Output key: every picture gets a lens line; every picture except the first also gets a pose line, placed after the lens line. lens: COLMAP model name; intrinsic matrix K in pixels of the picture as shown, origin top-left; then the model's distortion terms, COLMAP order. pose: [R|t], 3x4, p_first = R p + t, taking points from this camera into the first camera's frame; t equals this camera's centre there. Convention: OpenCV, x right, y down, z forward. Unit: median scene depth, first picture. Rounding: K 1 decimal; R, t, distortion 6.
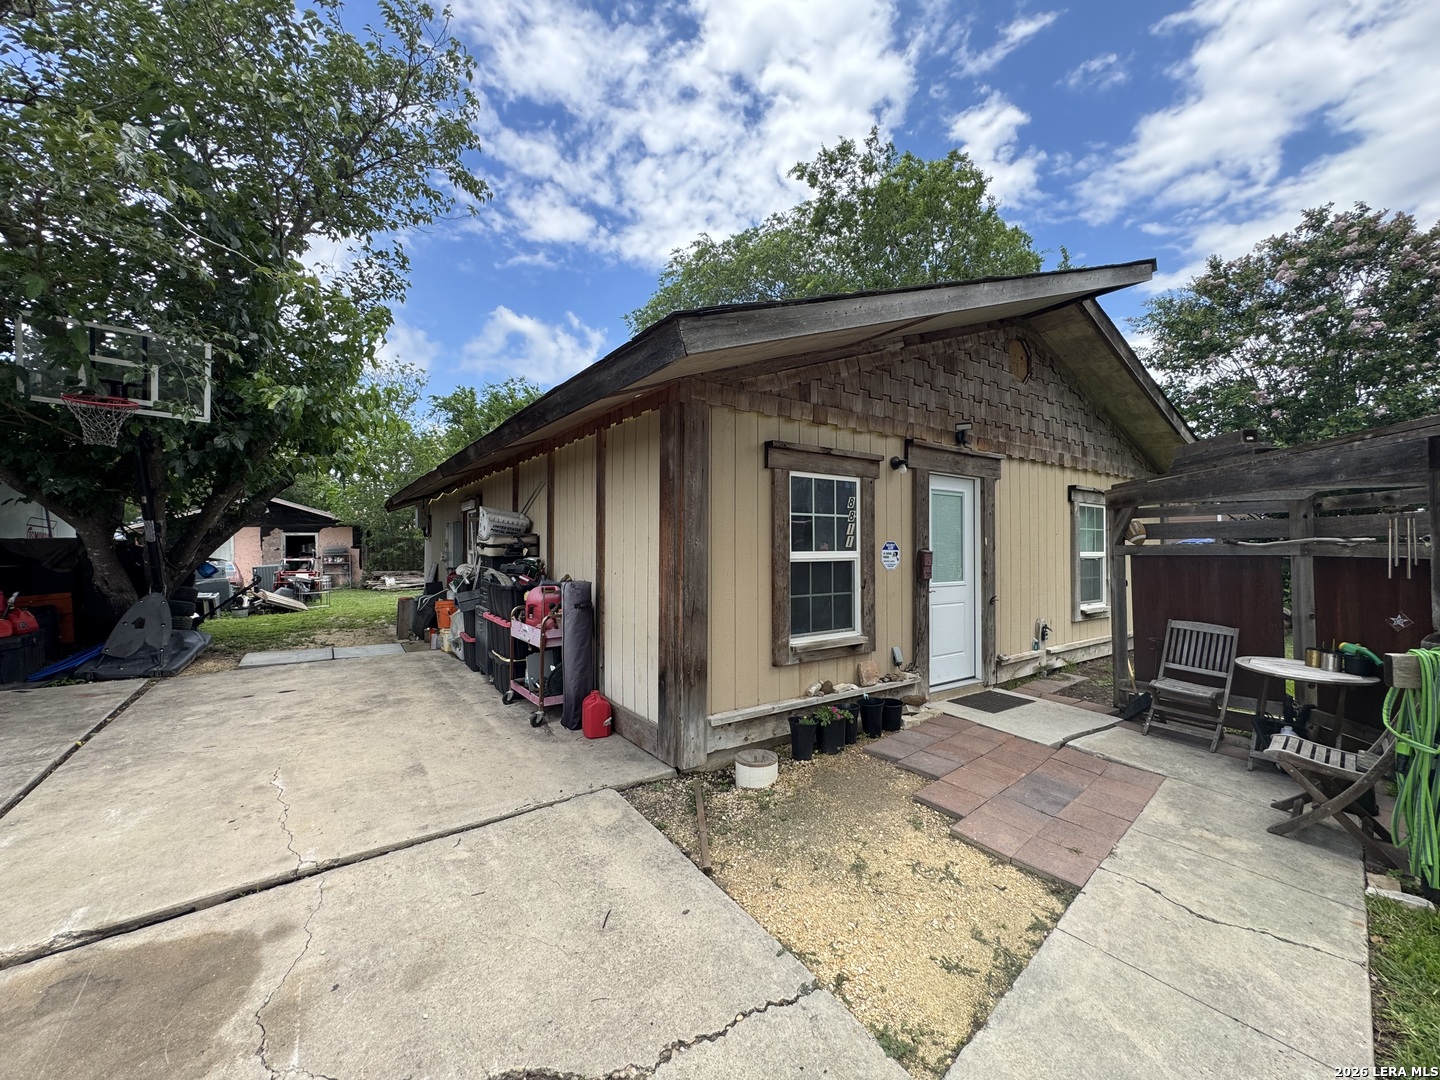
lens RADIAL K [[578.7, 0, 716.1], [0, 578.7, 538.9], [0, 0, 1]] dist [0.000428, 0.000656]
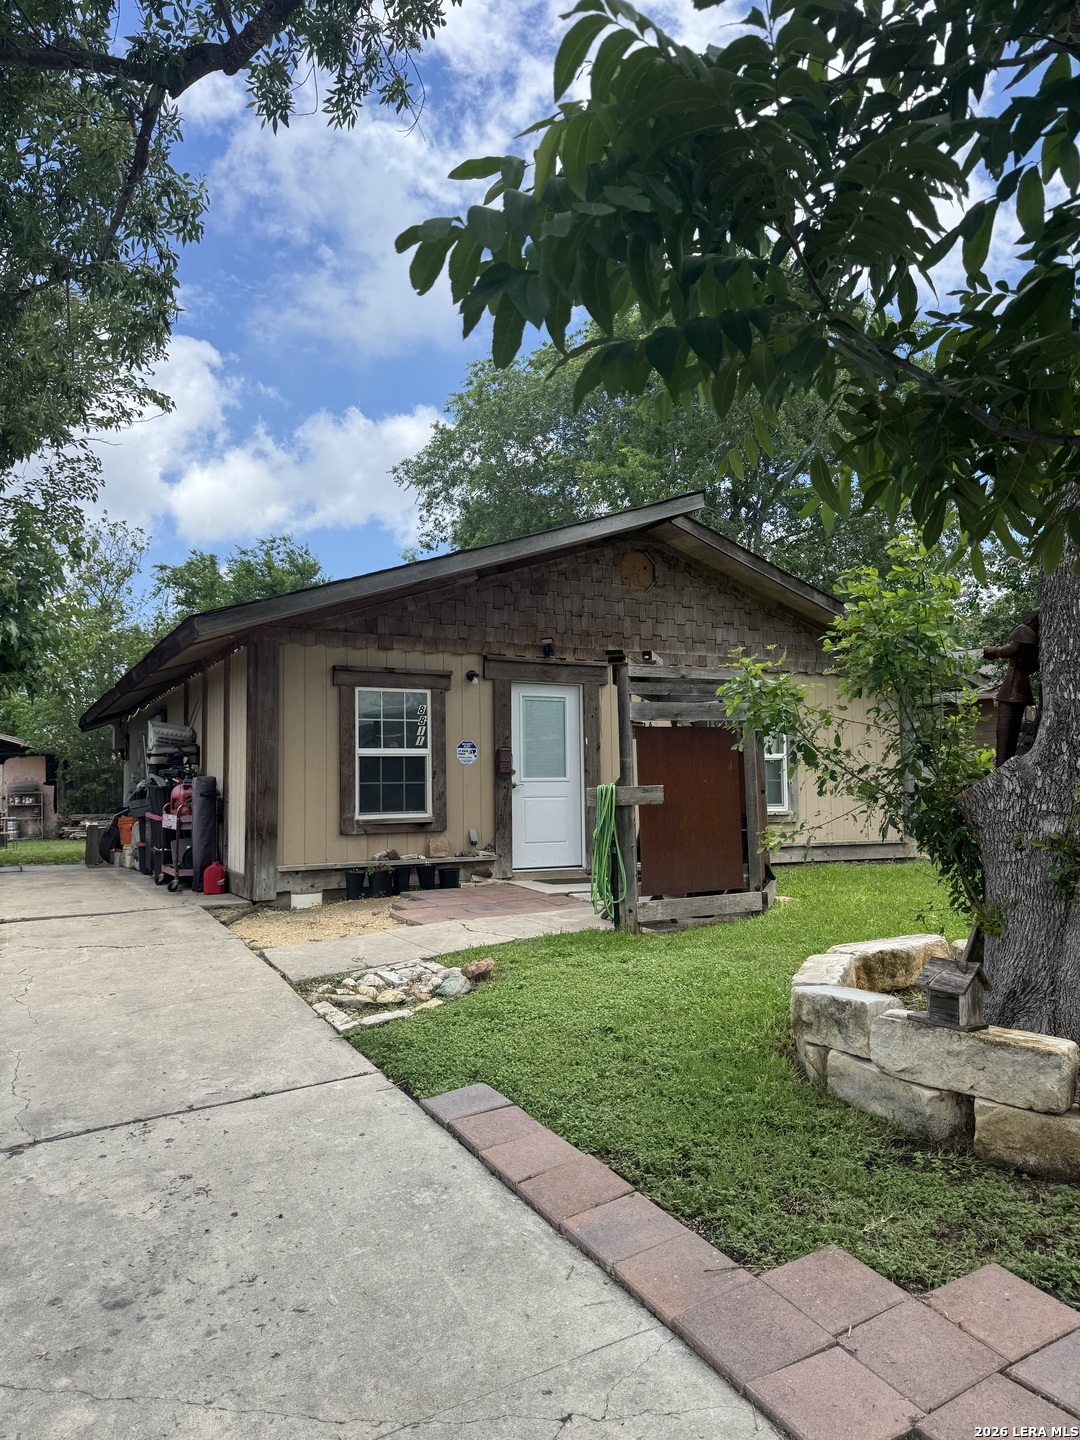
lens RADIAL K [[1069.4, 0, 592.6], [0, 1069.4, 726.7], [0, 0, 1]] dist [0.116869, -0.208569]
pose [[0.994802, -0.023577, -0.099060, 0.806712], [0.018663, 0.998563, -0.050245, 0.094743], [0.100102, 0.048135, 0.993812, -1.223729]]
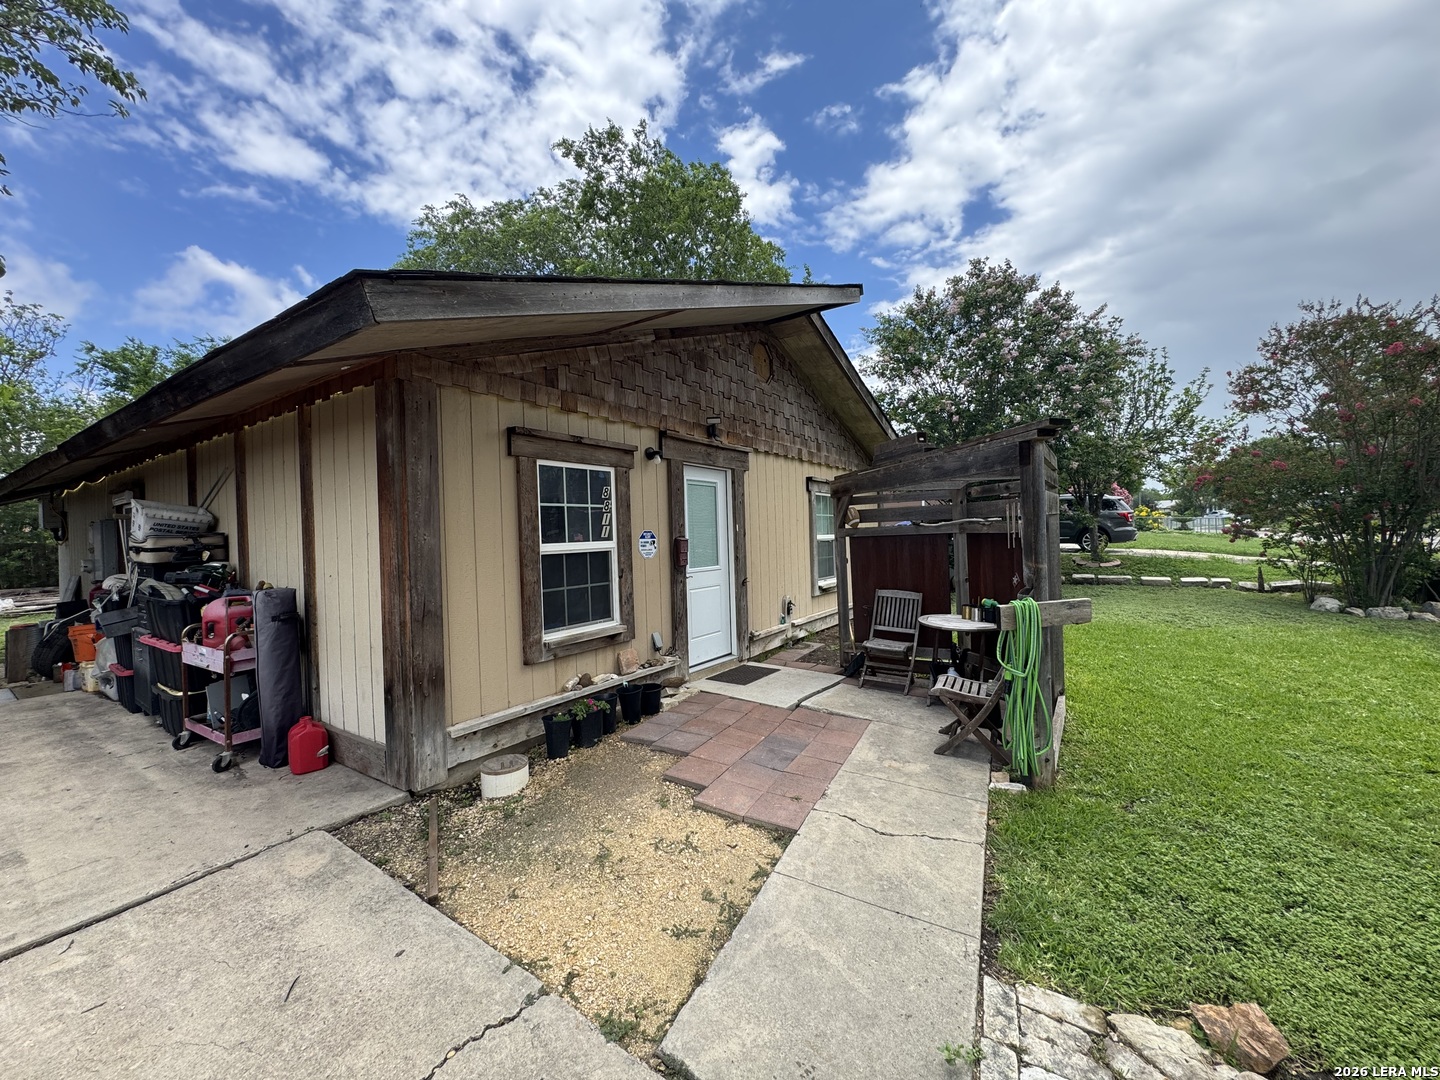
lens RADIAL K [[578.4, 0, 720.0], [0, 578.4, 540.0], [0, 0, 1]] dist [0.000720, -0.000069]
pose [[0.933090, -0.032775, 0.358147, 0.056285], [0.026380, 0.999394, 0.022729, 0.001415], [-0.358674, -0.011760, 0.933389, 0.000649]]
